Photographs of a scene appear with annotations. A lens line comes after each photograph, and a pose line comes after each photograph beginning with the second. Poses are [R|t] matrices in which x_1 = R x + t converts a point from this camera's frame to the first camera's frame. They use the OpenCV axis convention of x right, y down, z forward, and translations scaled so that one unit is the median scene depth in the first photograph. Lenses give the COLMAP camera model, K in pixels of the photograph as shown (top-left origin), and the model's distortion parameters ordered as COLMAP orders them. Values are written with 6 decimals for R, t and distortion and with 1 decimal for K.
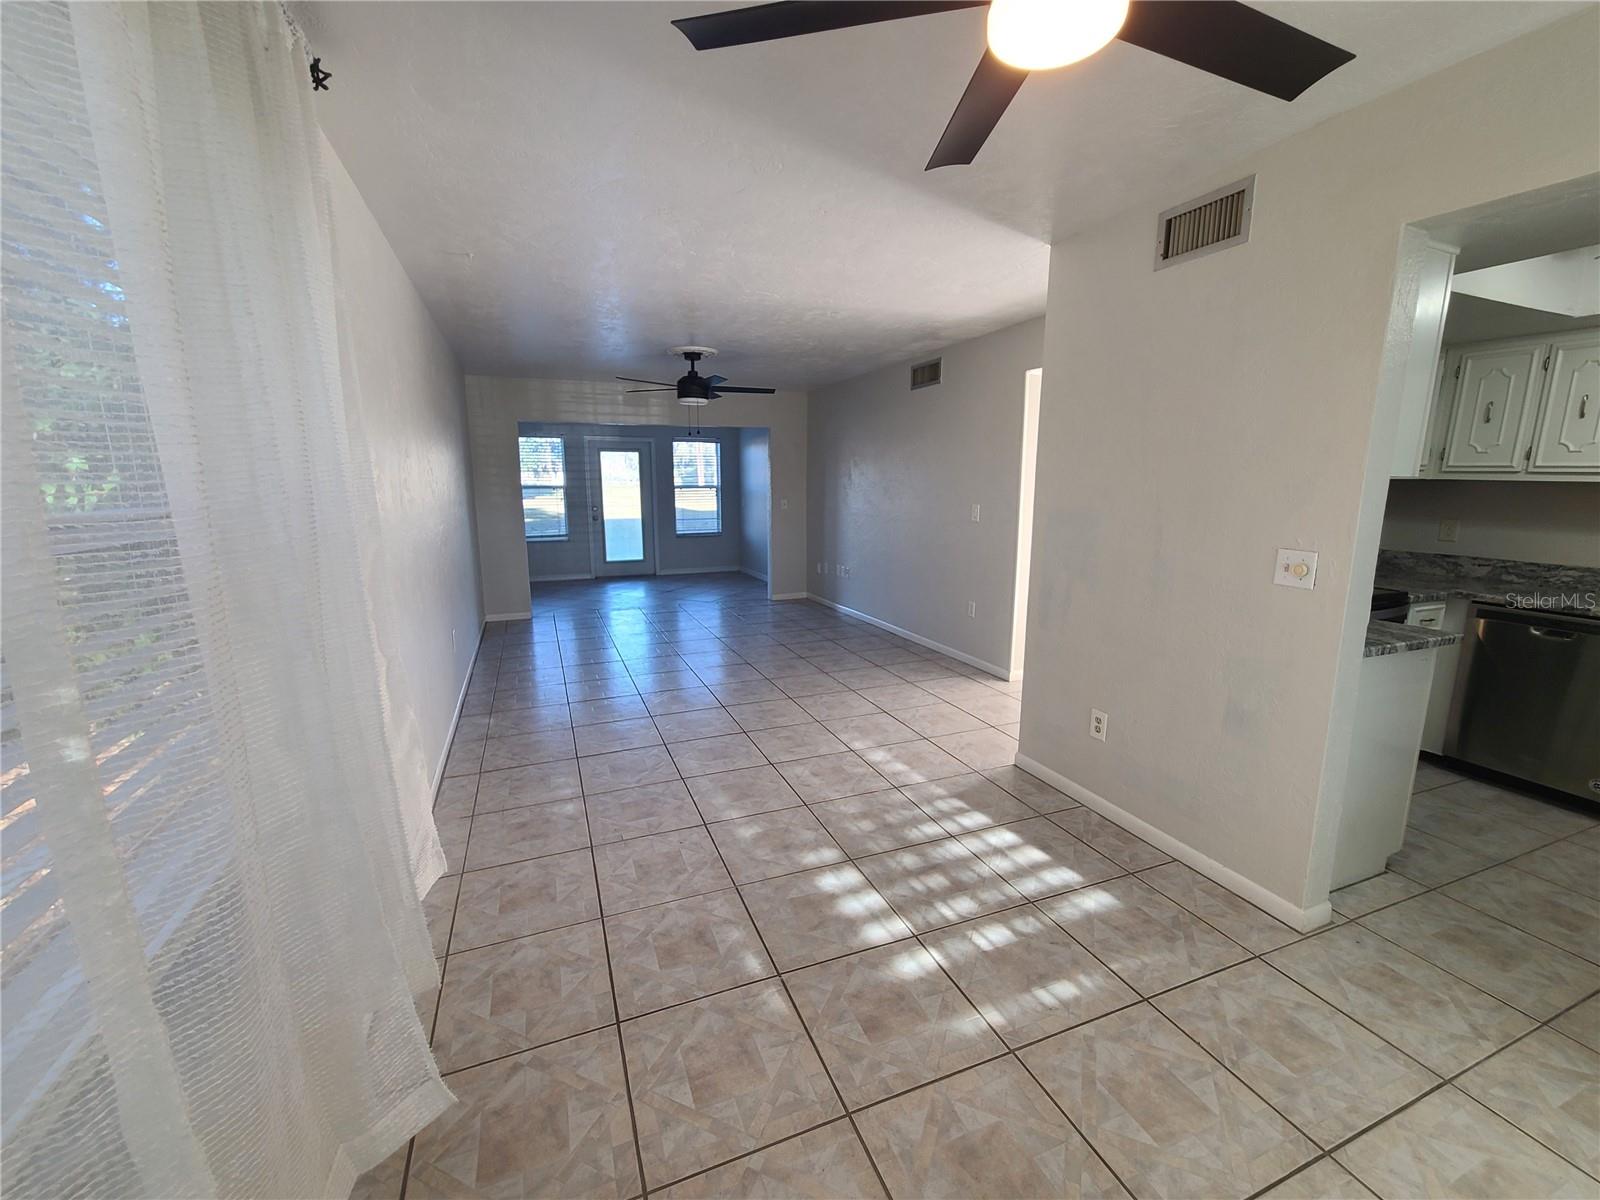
lens RADIAL K [[653.7, 0, 794.8], [0, 653.7, 600.5], [0, 0, 1]] dist [-0.002686, -0.000888]
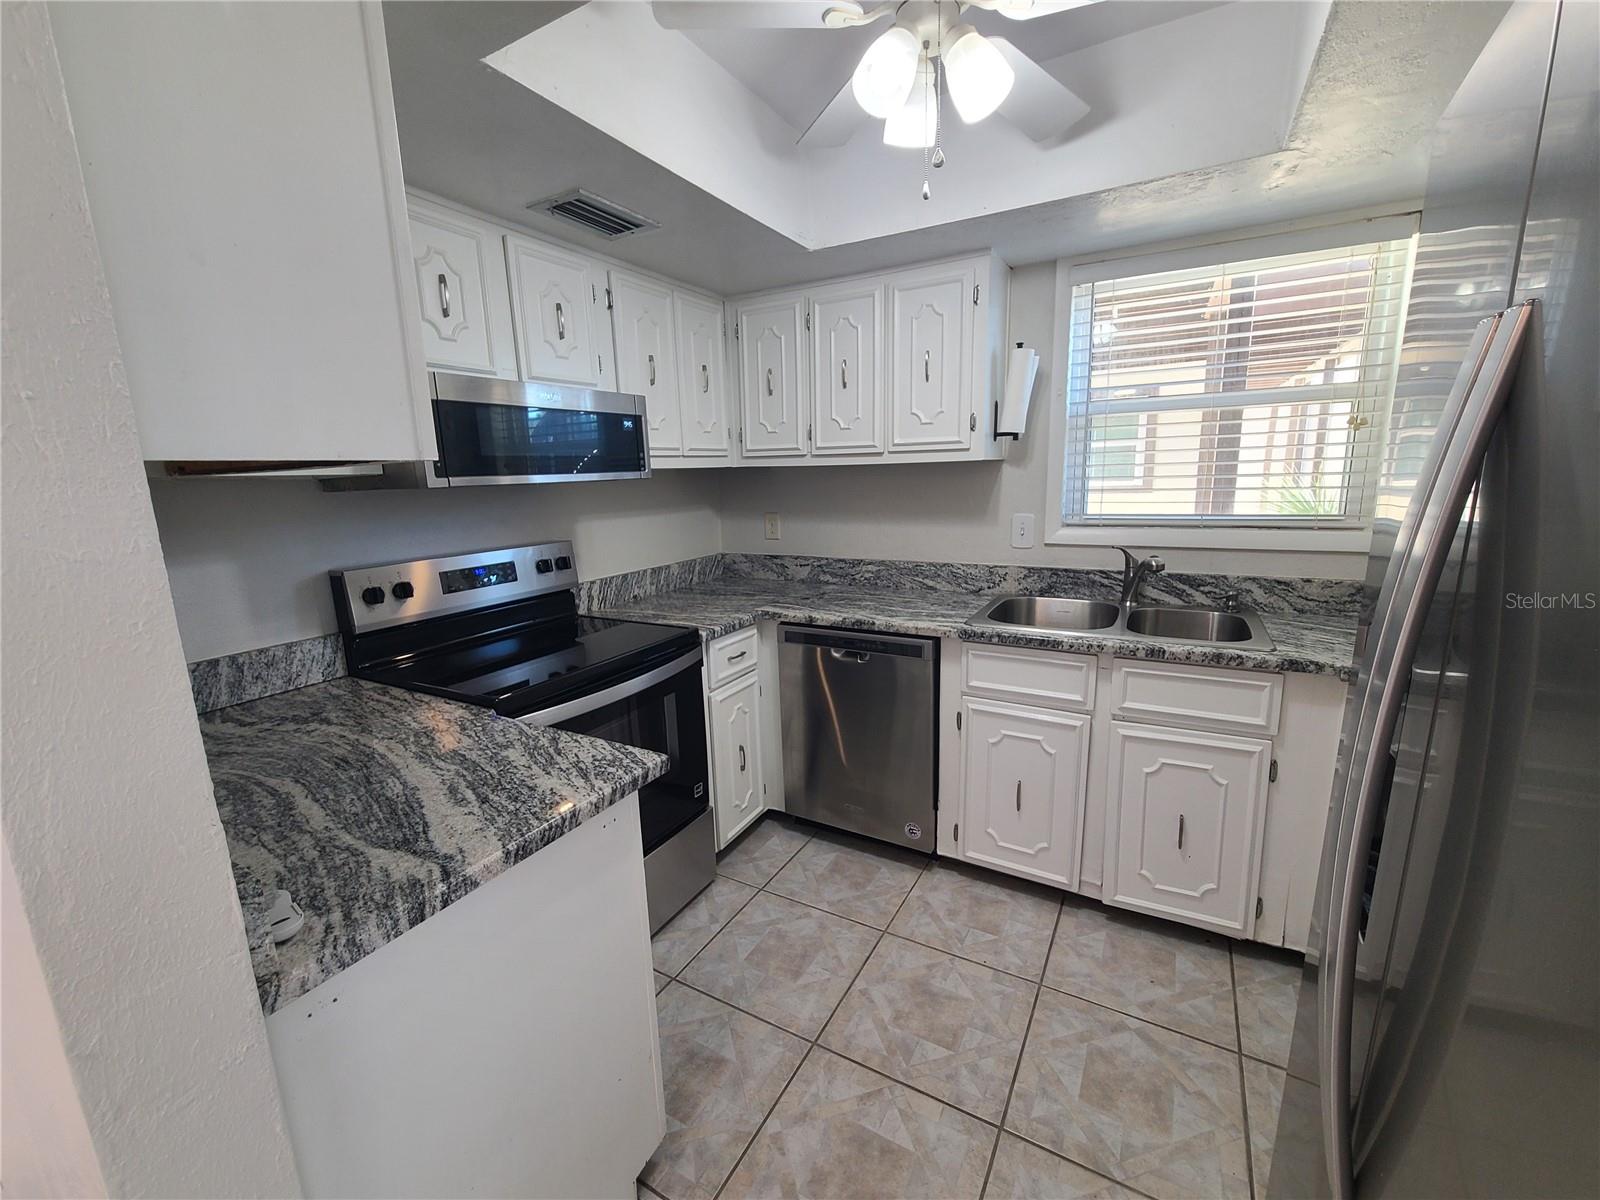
lens RADIAL K [[653.7, 0, 794.8], [0, 653.7, 600.5], [0, 0, 1]] dist [-0.002686, -0.000888]
pose [[0.779973, -0.147425, 0.608200, 0.620963], [0.146112, 0.987896, 0.052083, -0.065950], [-0.608517, 0.048242, 0.792073, 0.392569]]
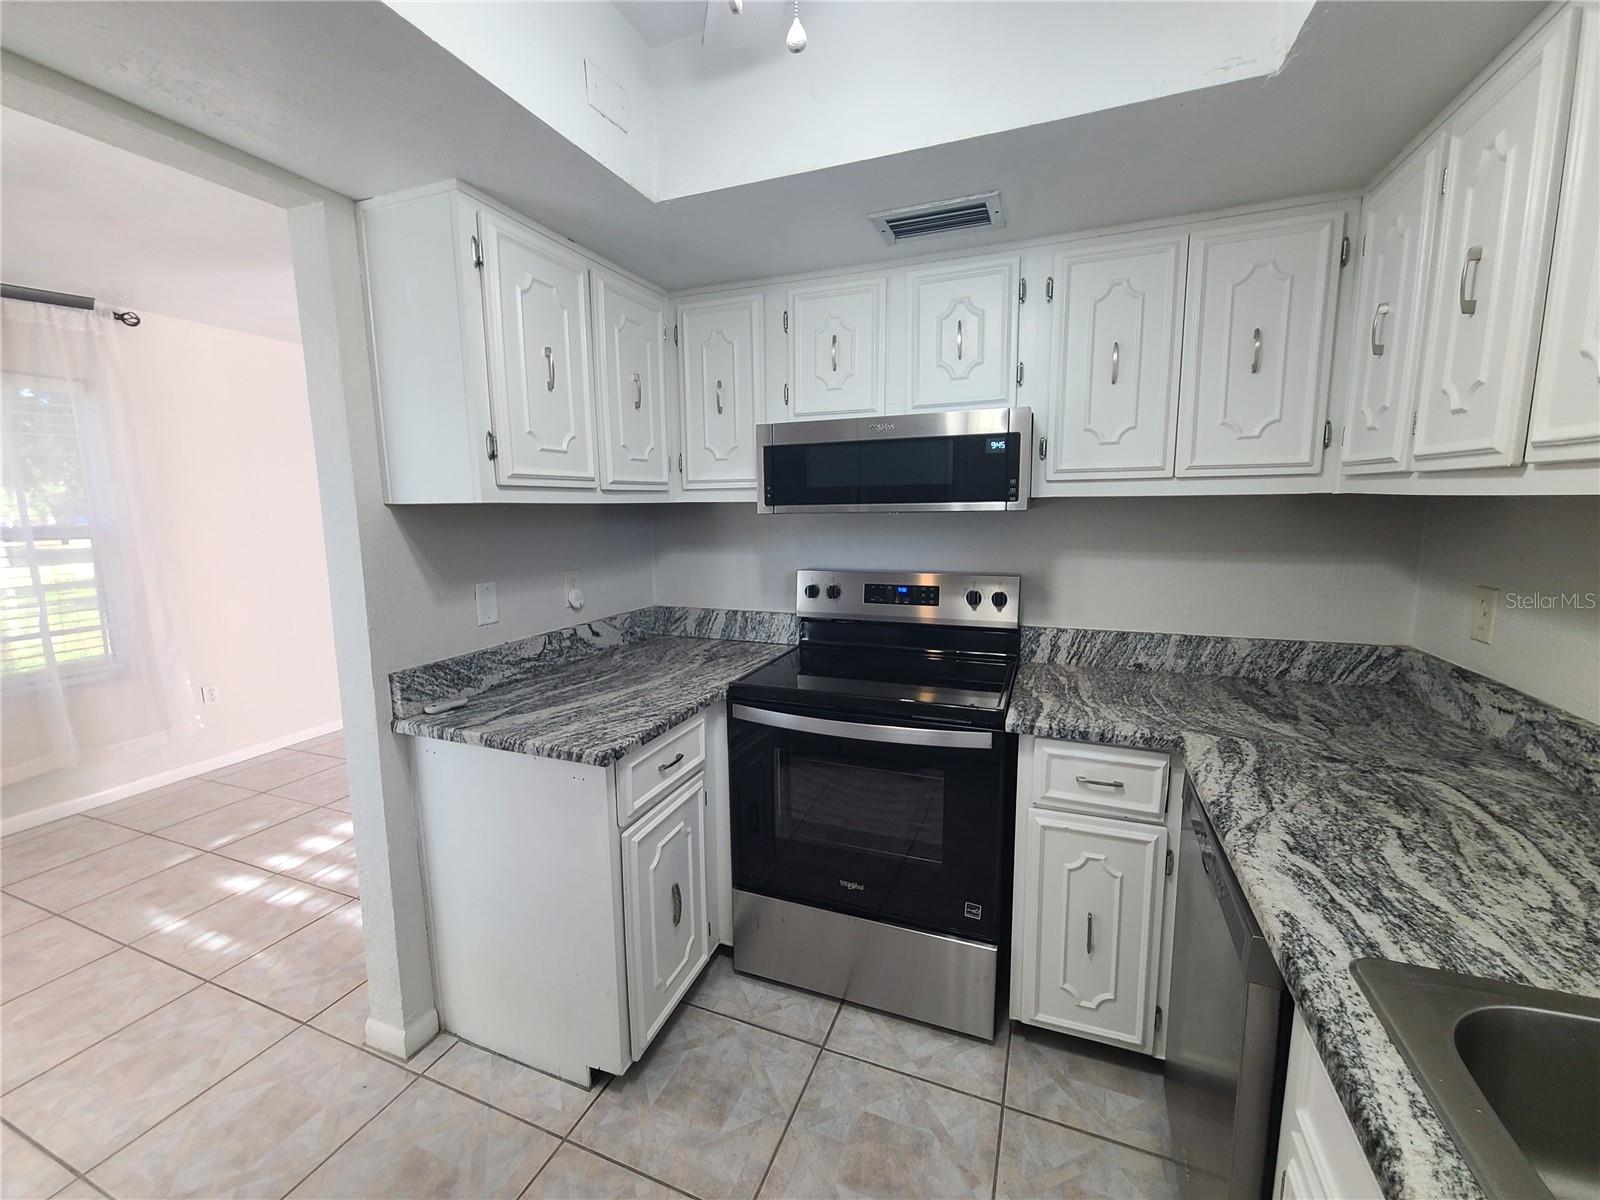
lens RADIAL K [[652.0, 0, 800.0], [0, 652.0, 600.0], [0, 0, 1]] dist [-0.001576, -0.000208]
pose [[0.726909, 0.088788, -0.680970, 1.213068], [-0.111482, 0.993710, 0.010562, -0.092301], [0.677625, 0.068239, 0.732235, 0.513902]]
